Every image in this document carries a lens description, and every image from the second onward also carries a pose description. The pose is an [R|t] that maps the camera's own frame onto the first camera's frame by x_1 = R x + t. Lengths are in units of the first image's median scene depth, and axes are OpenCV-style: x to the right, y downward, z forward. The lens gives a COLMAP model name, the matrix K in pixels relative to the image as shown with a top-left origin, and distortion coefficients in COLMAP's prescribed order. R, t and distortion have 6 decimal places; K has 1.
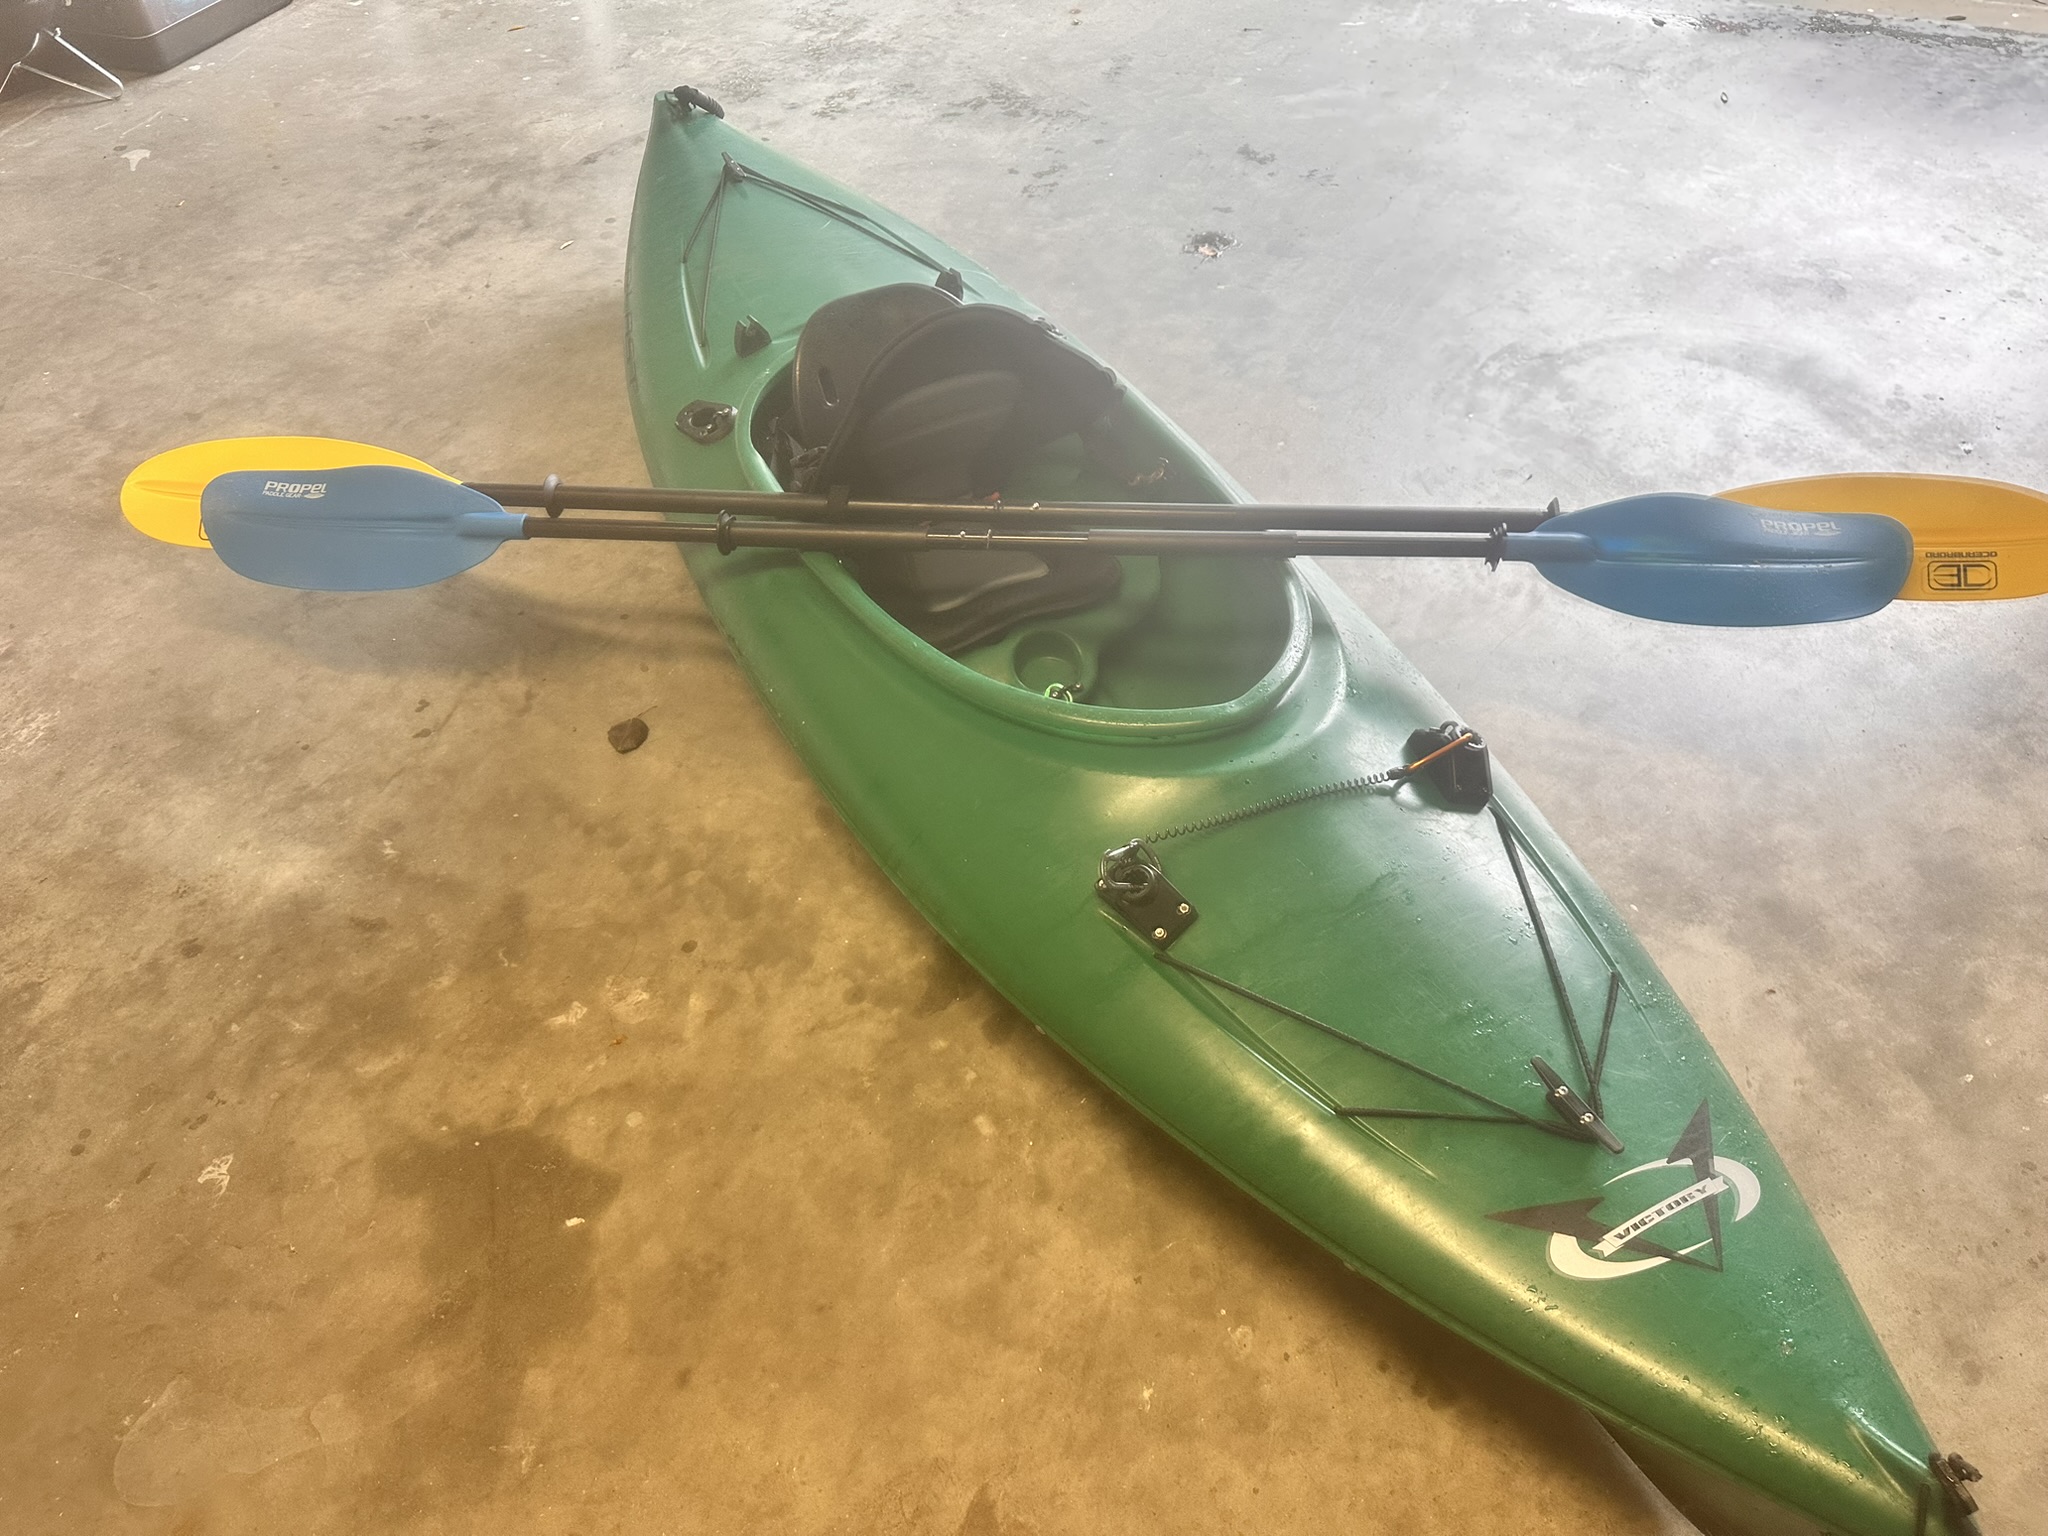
lens RADIAL K [[1456.2, 0, 1066.8], [0, 1456.2, 775.8], [0, 0, 1]] dist [0.039868, -0.055898]
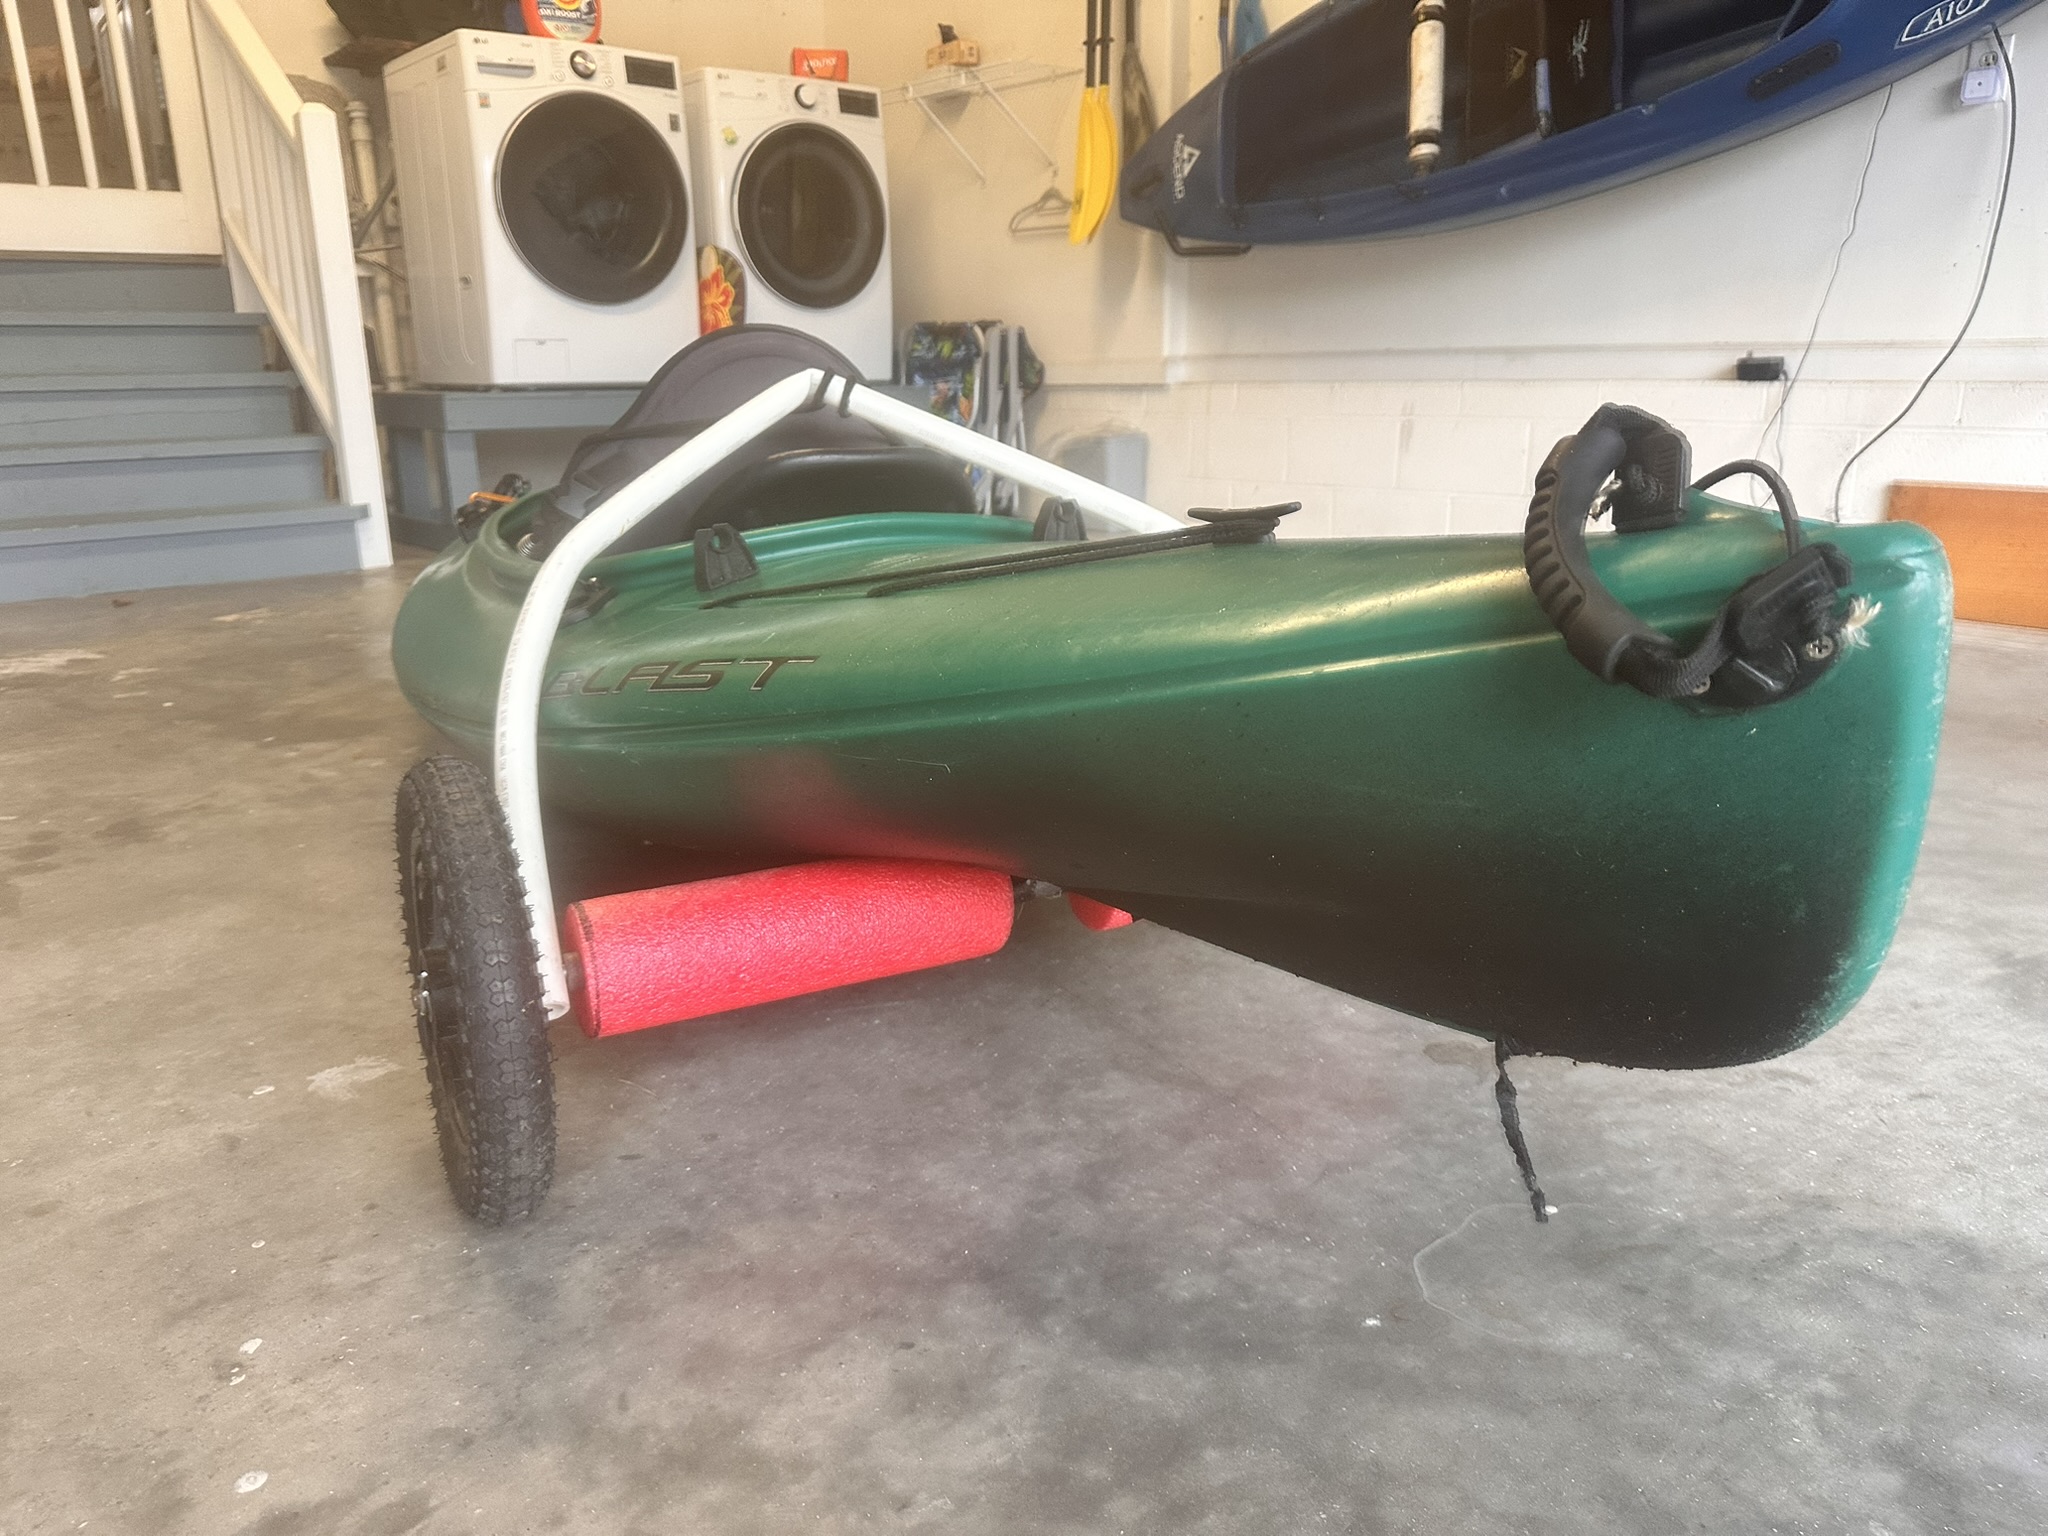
lens RADIAL K [[1467.0, 0, 1024.3], [0, 1467.0, 784.7], [0, 0, 1]] dist [0.003033, -0.007858]
pose [[-0.521042, 0.262875, -0.812042, 0.417768], [-0.608673, 0.552525, 0.569415, -0.847496], [0.598358, 0.790957, -0.127883, 1.455520]]
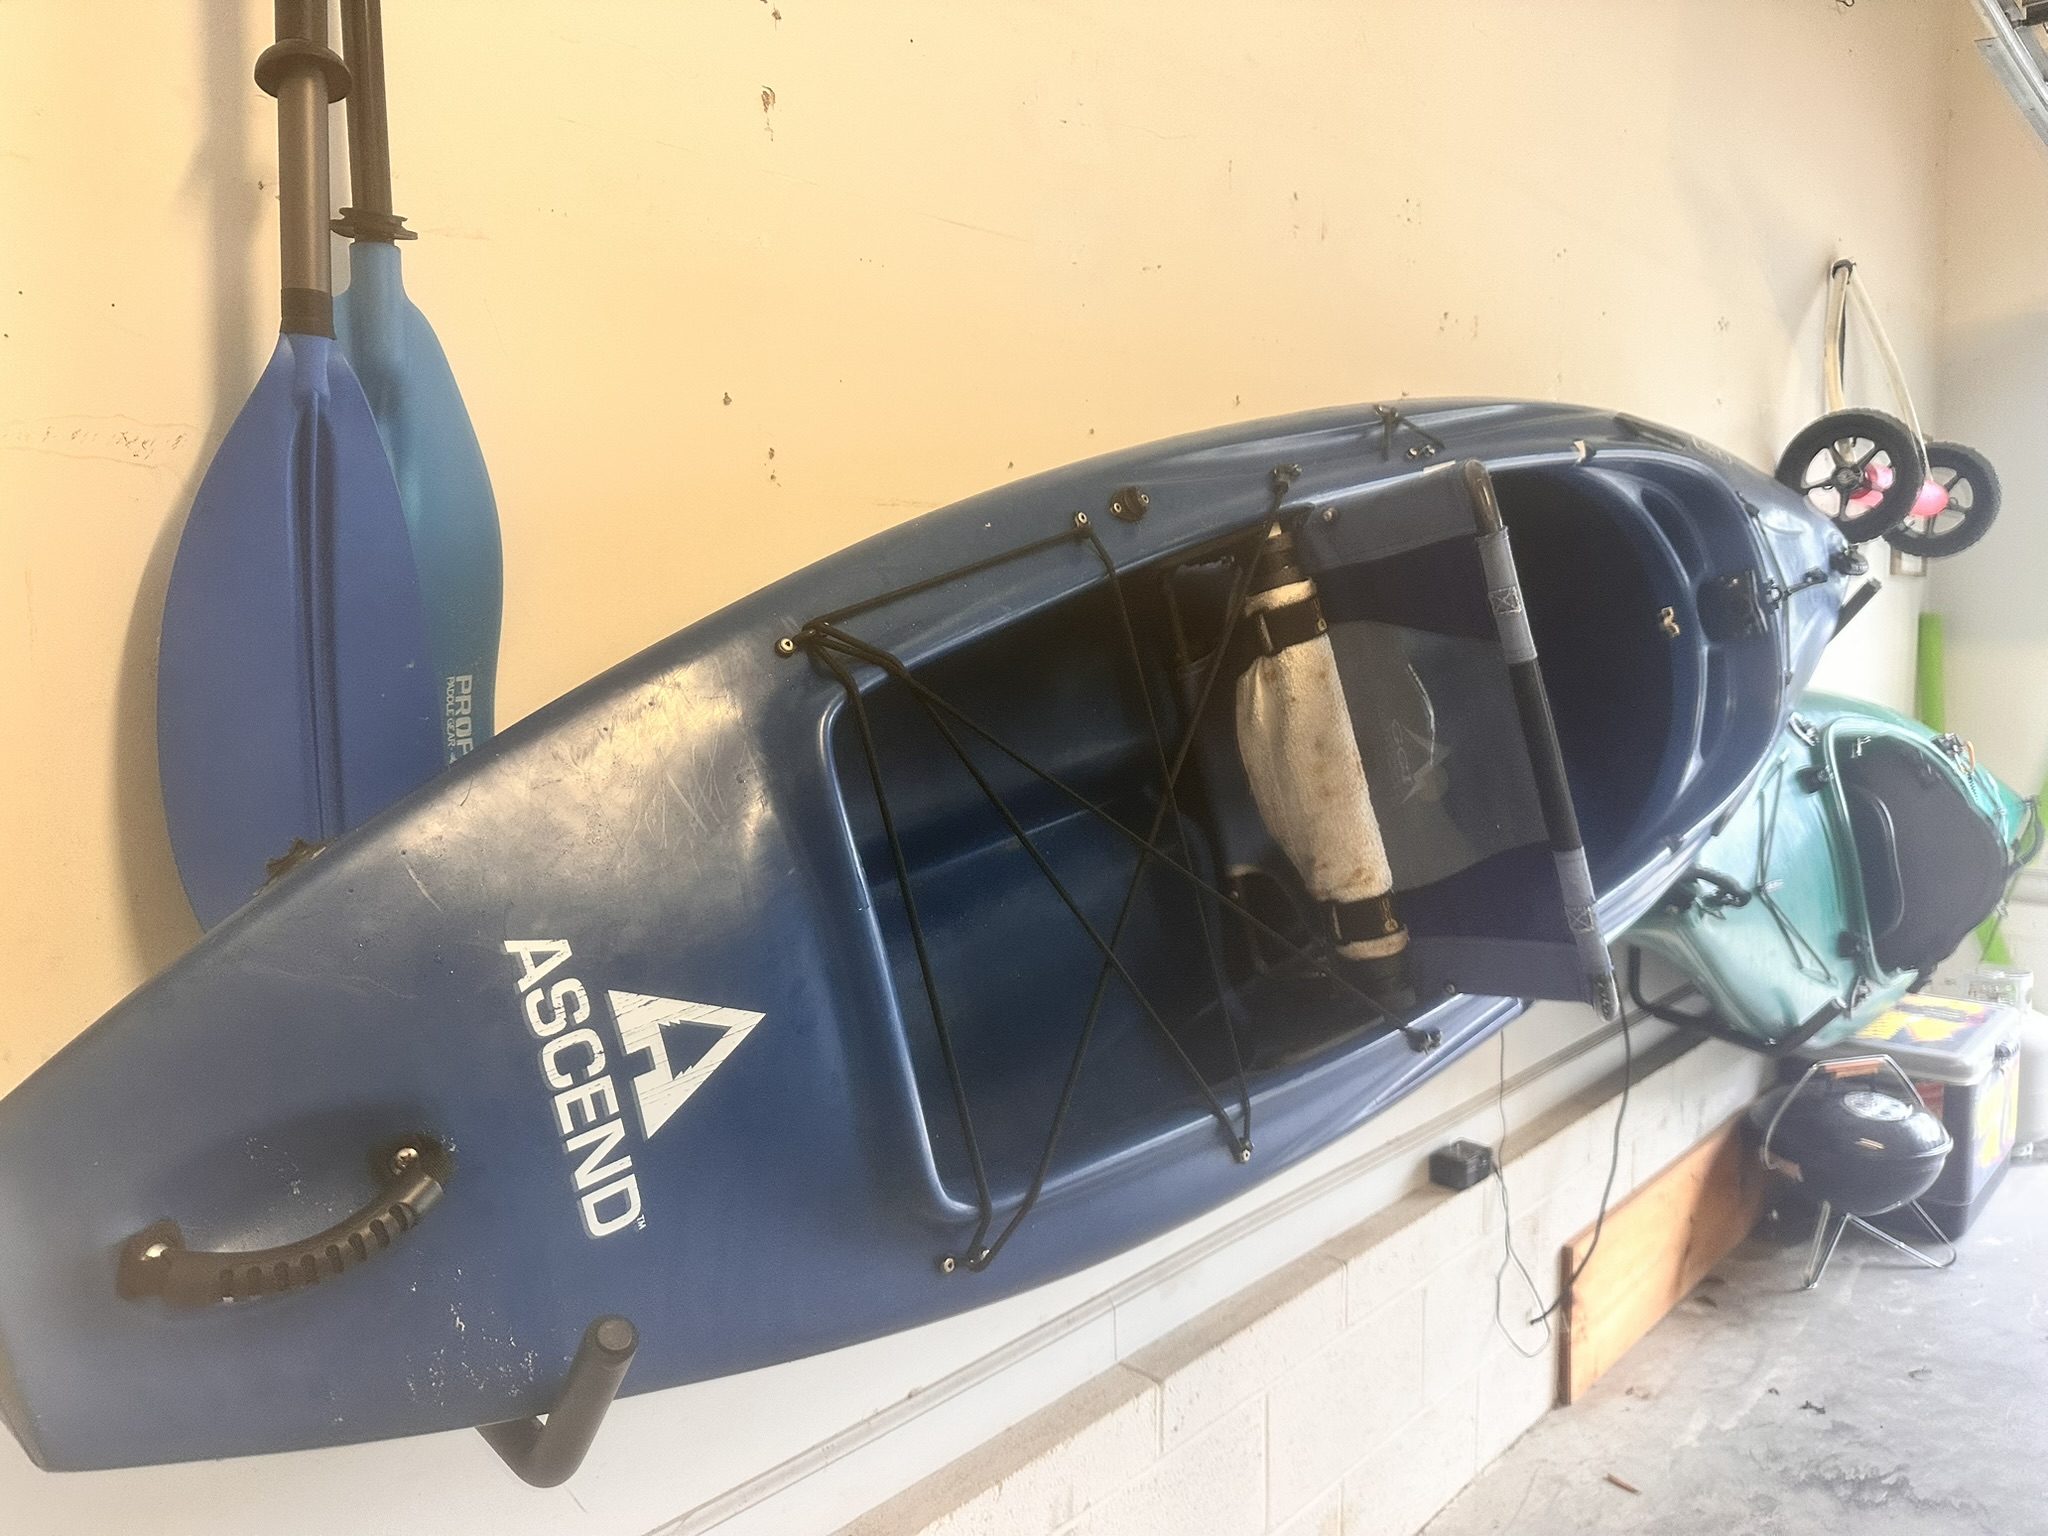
lens RADIAL K [[1467.0, 0, 1024.3], [0, 1467.0, 784.7], [0, 0, 1]] dist [0.003033, -0.007858]
pose [[0.912959, 0.048169, -0.405198, -1.615118], [-0.299794, 0.752832, -0.585975, -0.029141], [0.276821, 0.656447, 0.701746, 0.136348]]
